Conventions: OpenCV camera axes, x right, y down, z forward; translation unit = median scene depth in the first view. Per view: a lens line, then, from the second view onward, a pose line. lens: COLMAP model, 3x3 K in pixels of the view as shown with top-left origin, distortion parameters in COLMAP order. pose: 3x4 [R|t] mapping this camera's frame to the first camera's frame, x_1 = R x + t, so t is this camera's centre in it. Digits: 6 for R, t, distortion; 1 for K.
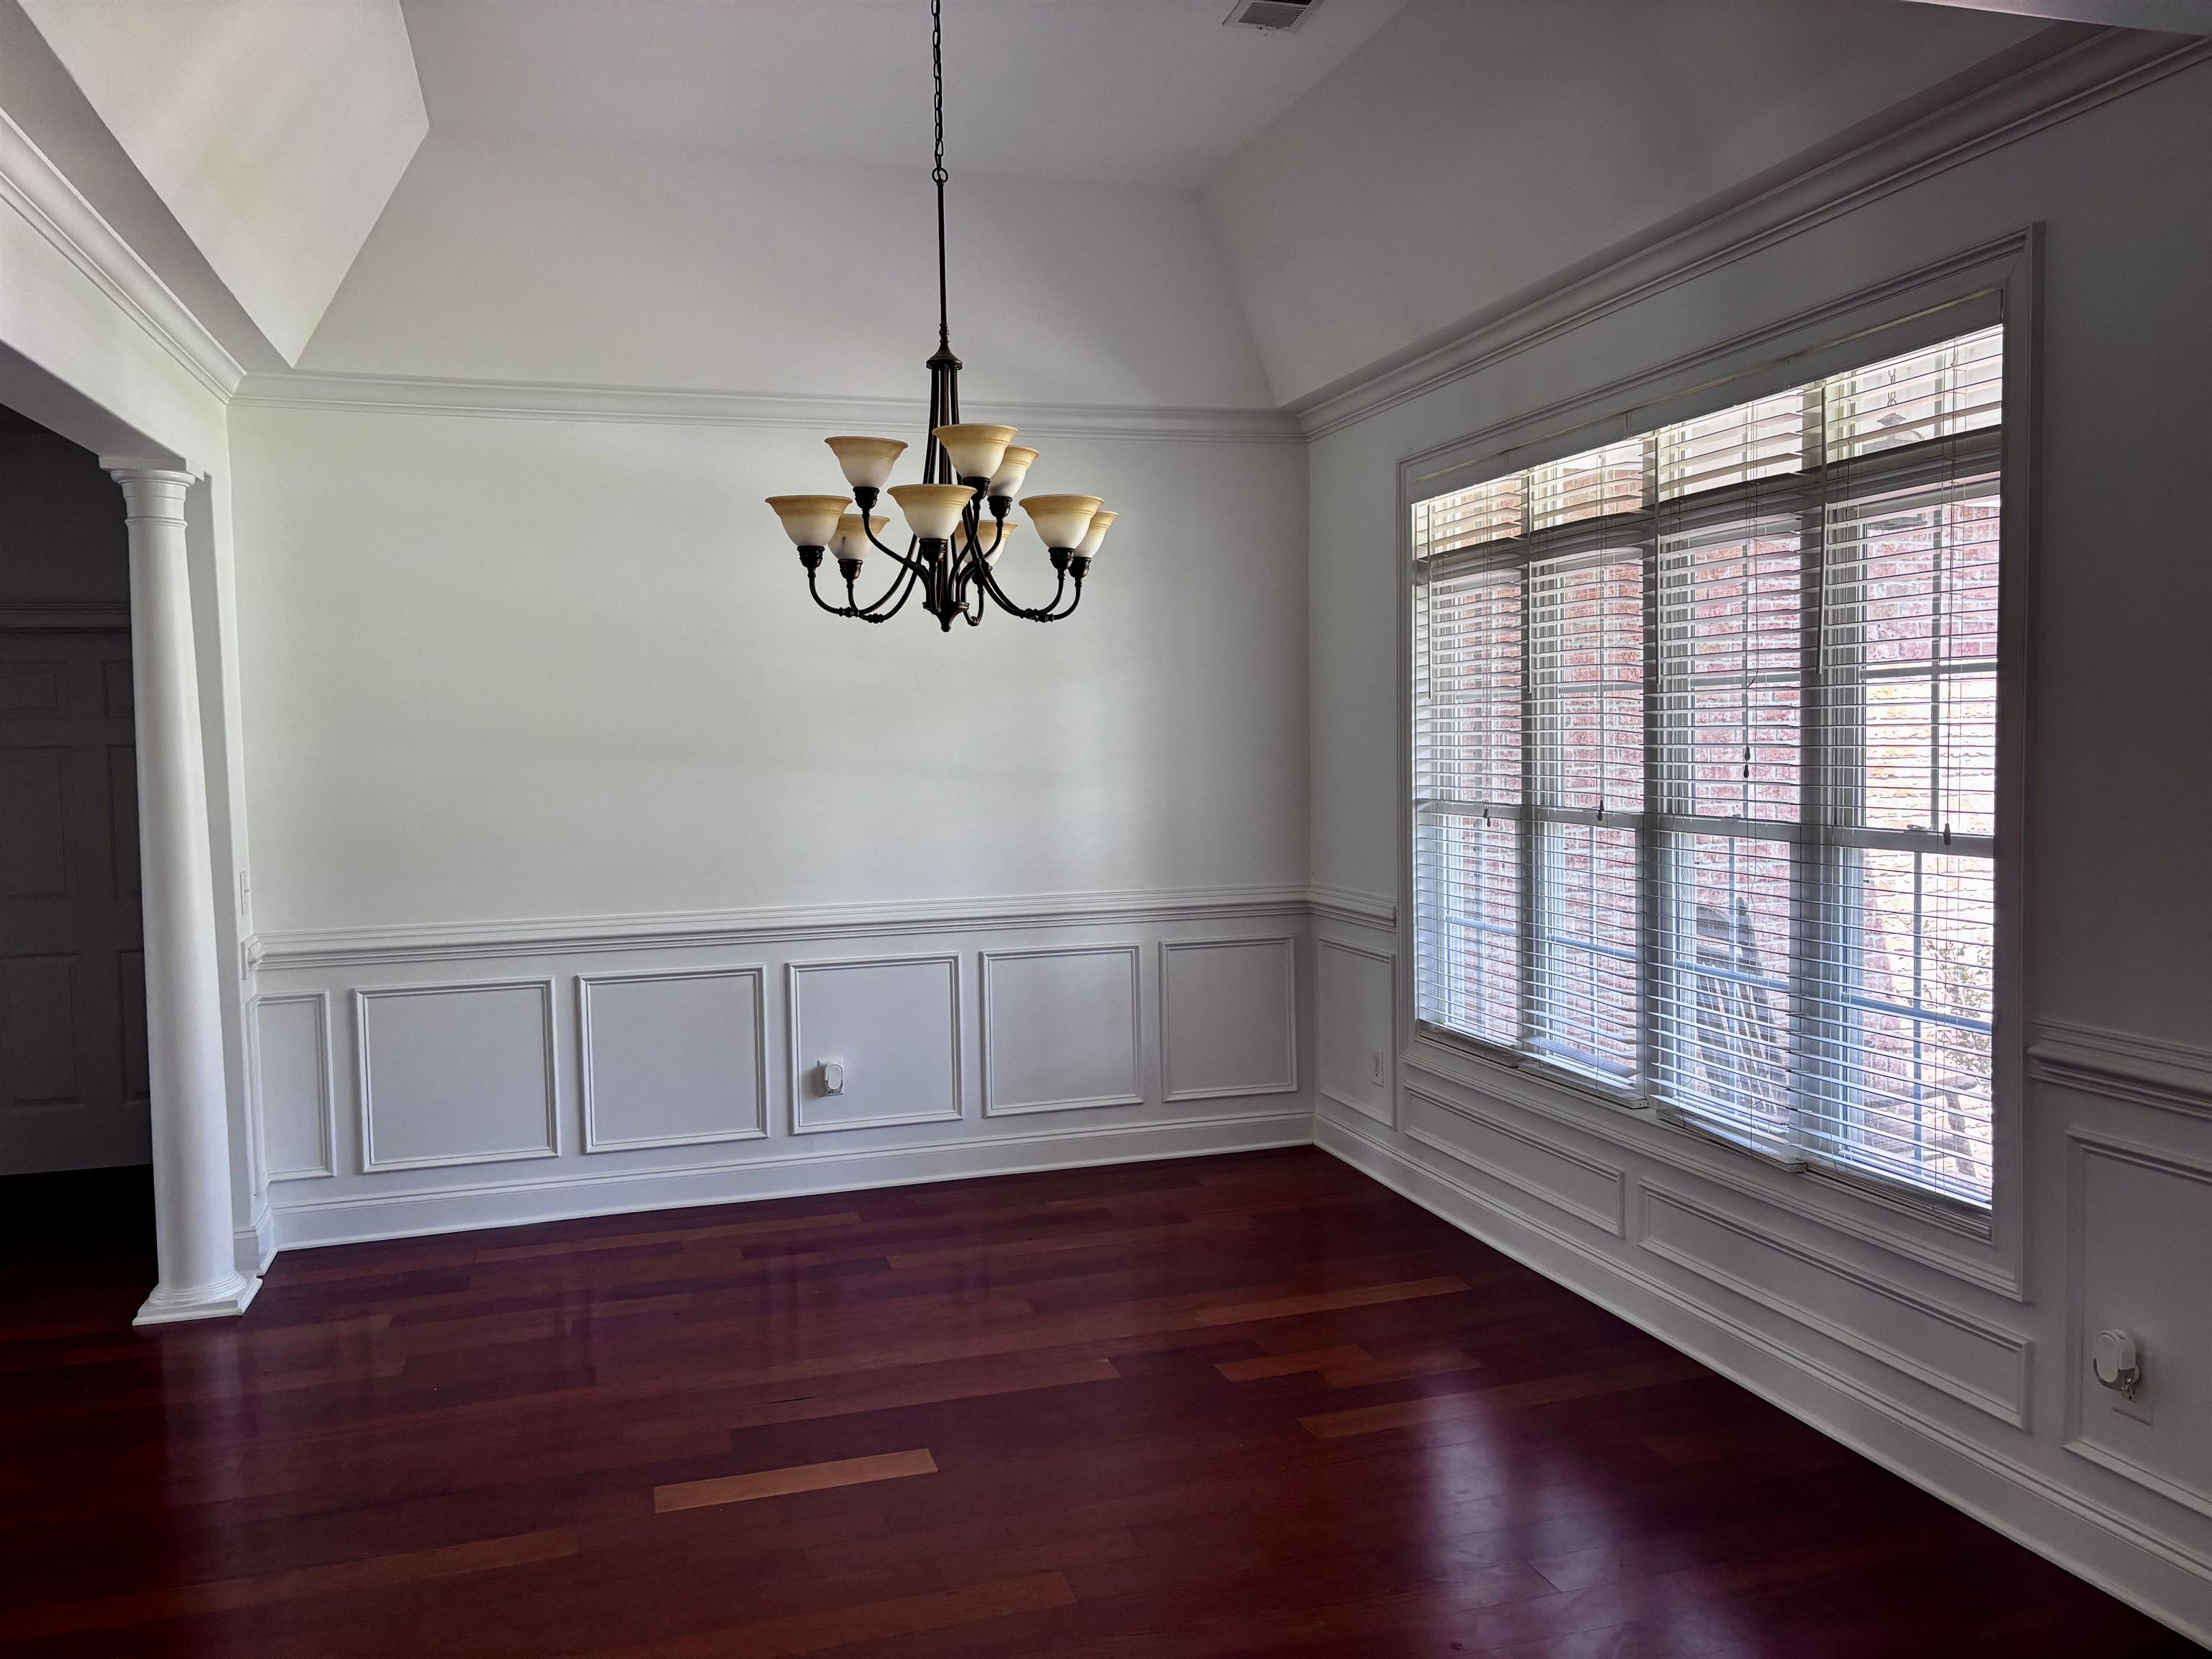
lens RADIAL K [[1668.9, 0, 1093.1], [0, 1668.9, 833.4], [0, 0, 1]] dist [0.035894, -0.038920]
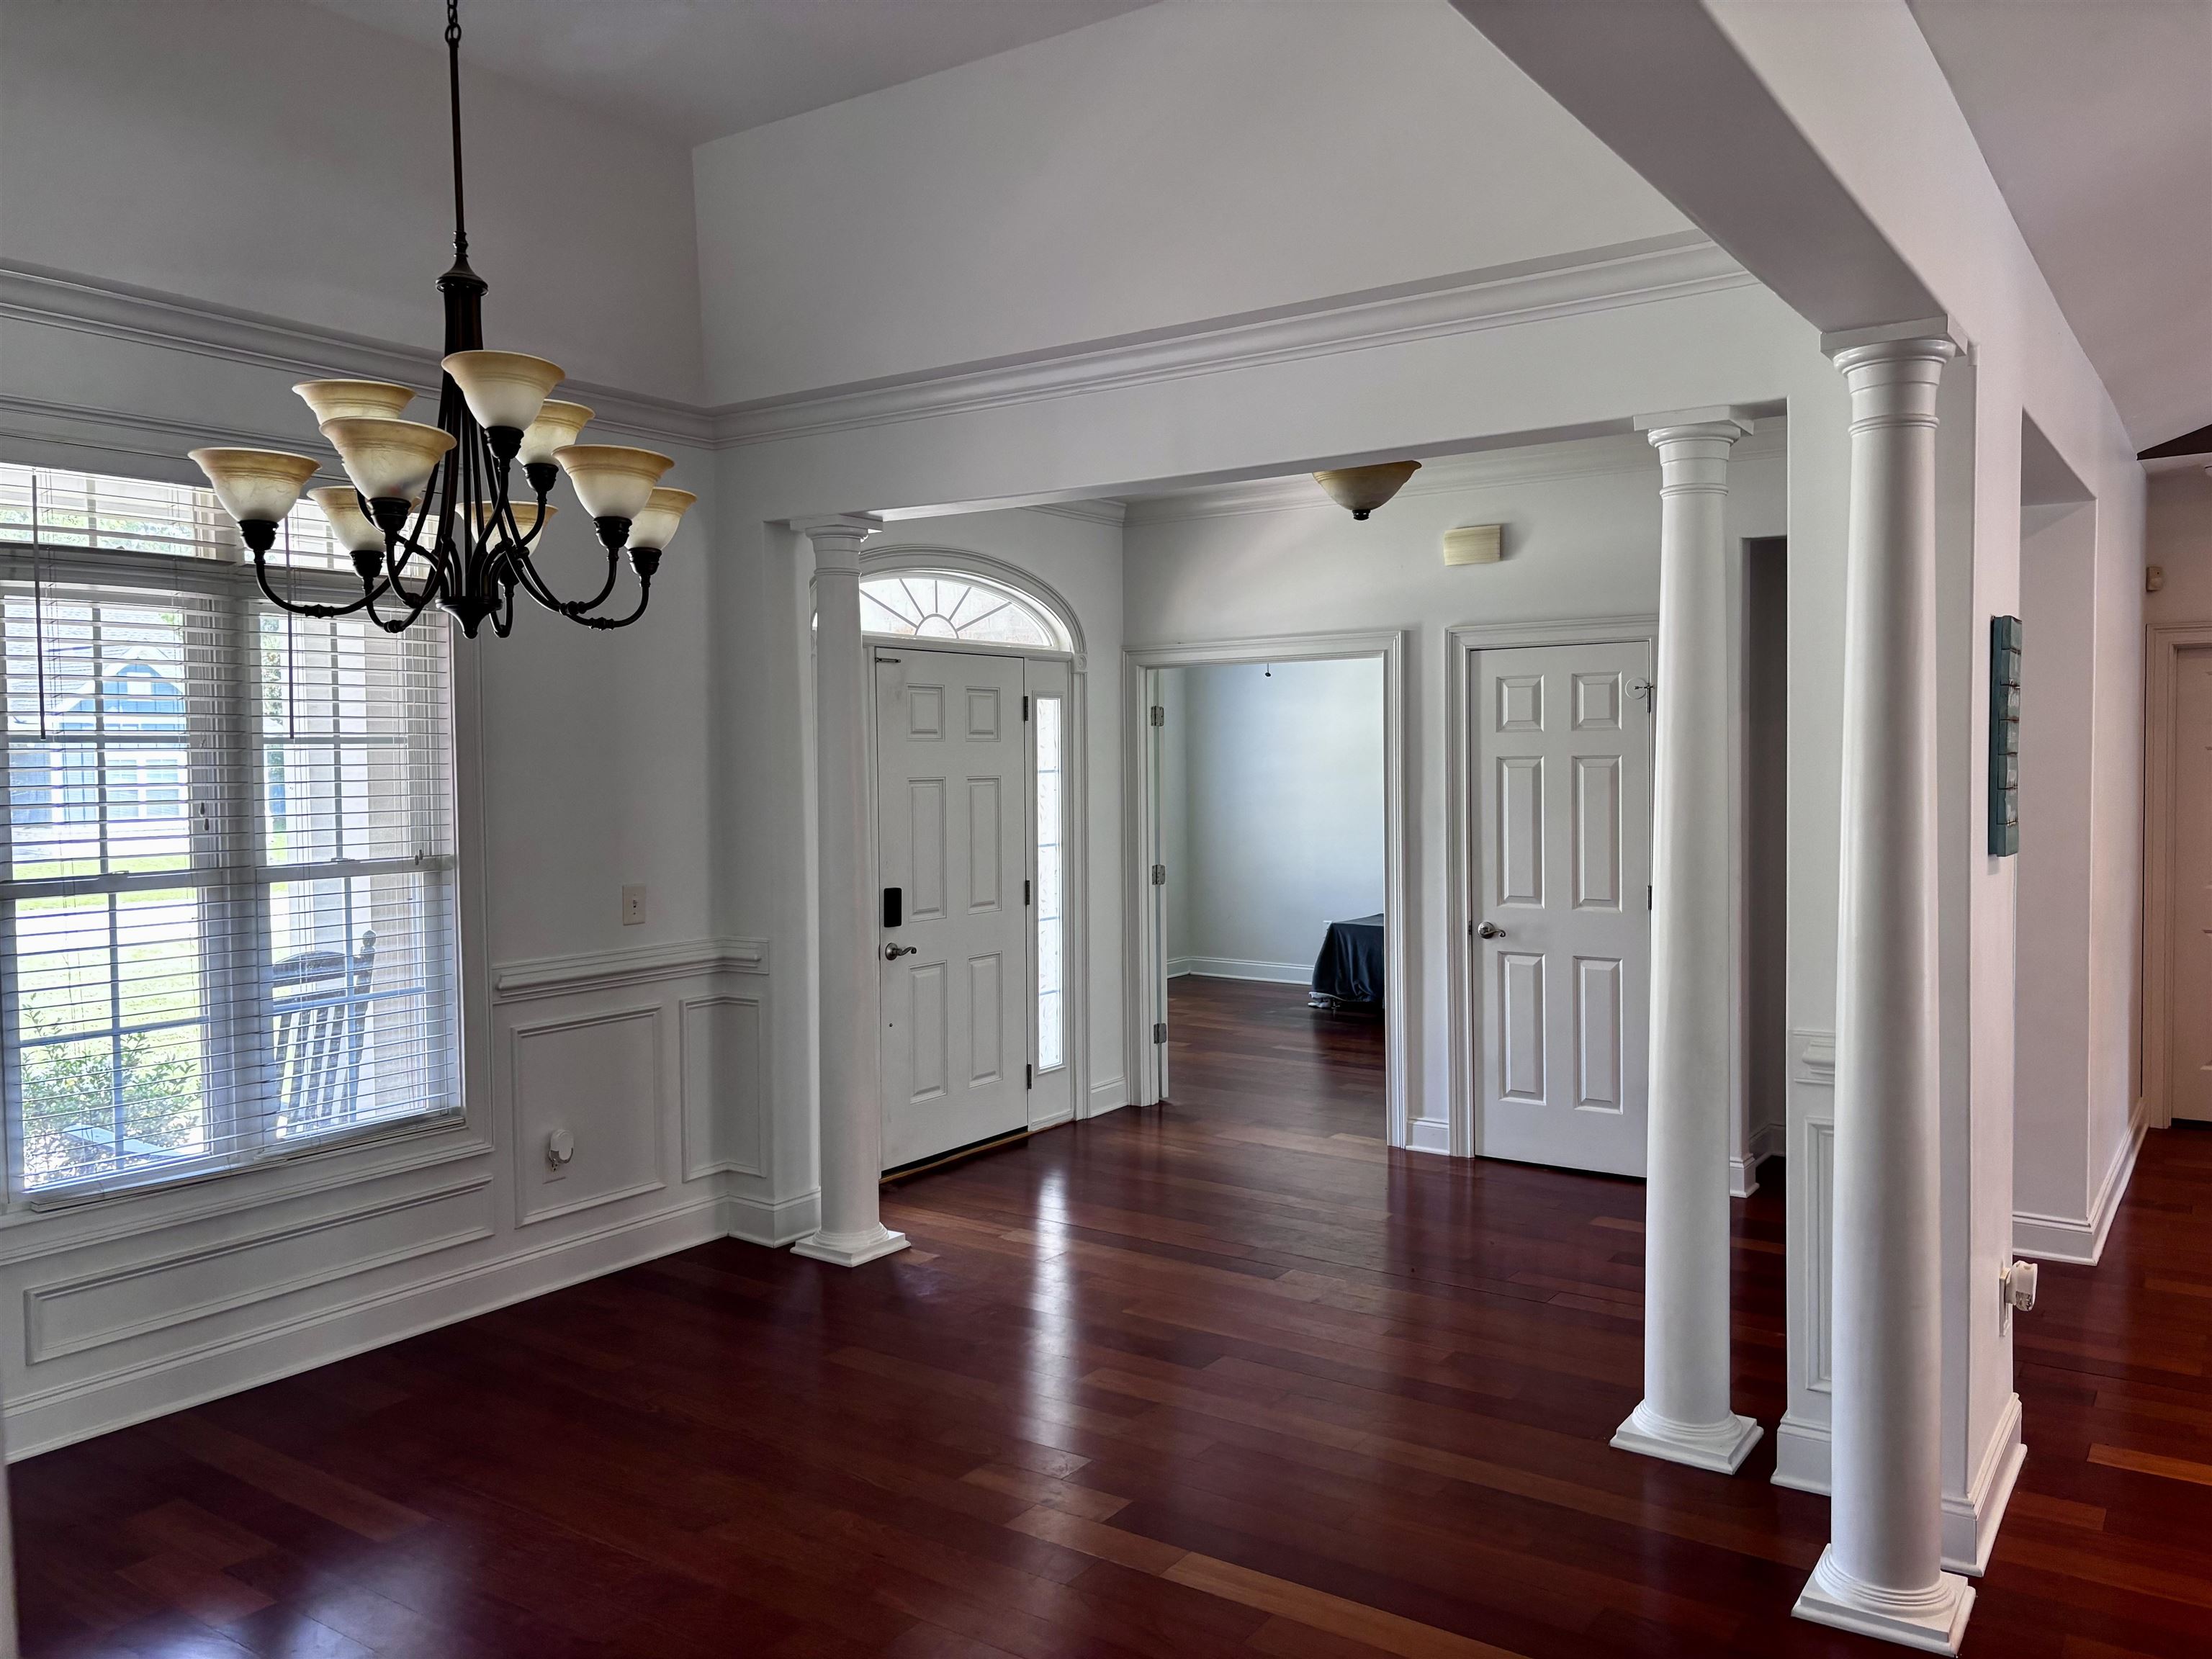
lens RADIAL K [[1663.3, 0, 1114.8], [0, 1663.3, 828.5], [0, 0, 1]] dist [0.081229, -0.128981]
pose [[-0.627478, -0.001402, 0.778633, -0.726073], [0.074885, 0.995254, 0.062139, -0.050751], [-0.775025, 0.097299, -0.624396, 1.067751]]
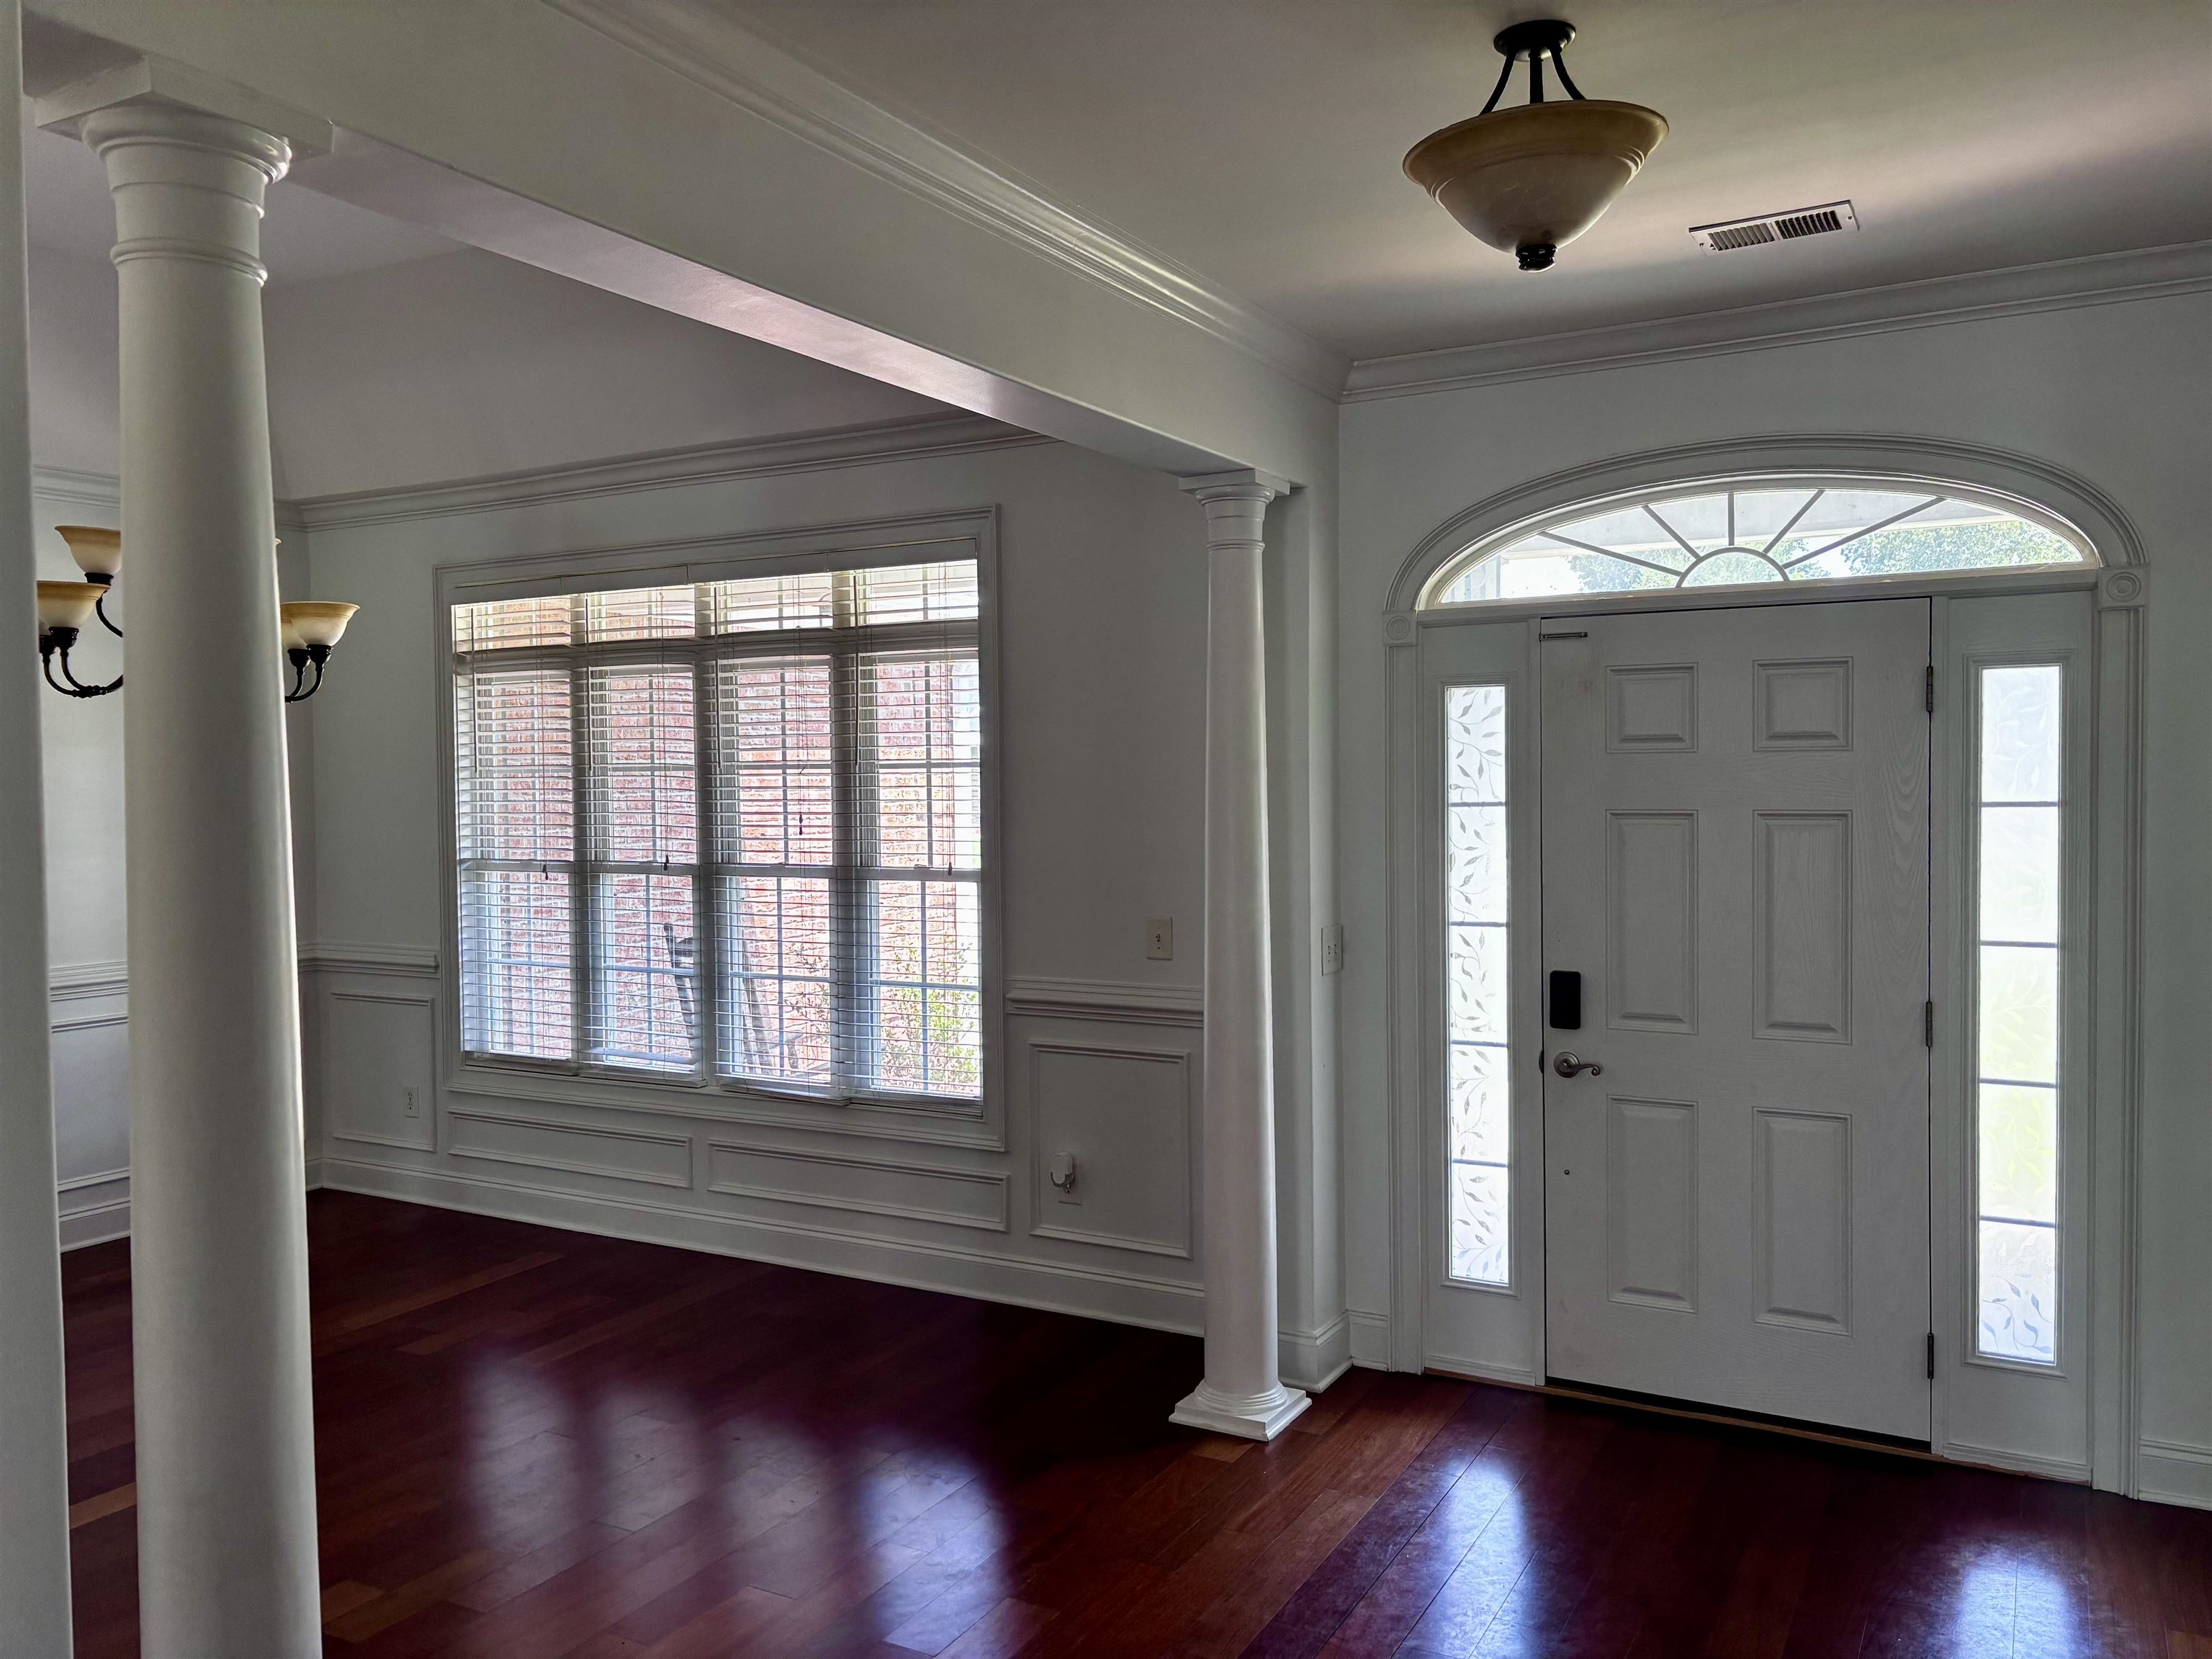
lens RADIAL K [[1663.3, 0, 1114.8], [0, 1663.3, 828.5], [0, 0, 1]] dist [0.081229, -0.128981]
pose [[0.715123, -0.003793, 0.698988, -0.364415], [0.034917, 0.998931, -0.030303, 0.011642], [-0.698126, 0.046076, 0.714491, -0.182249]]
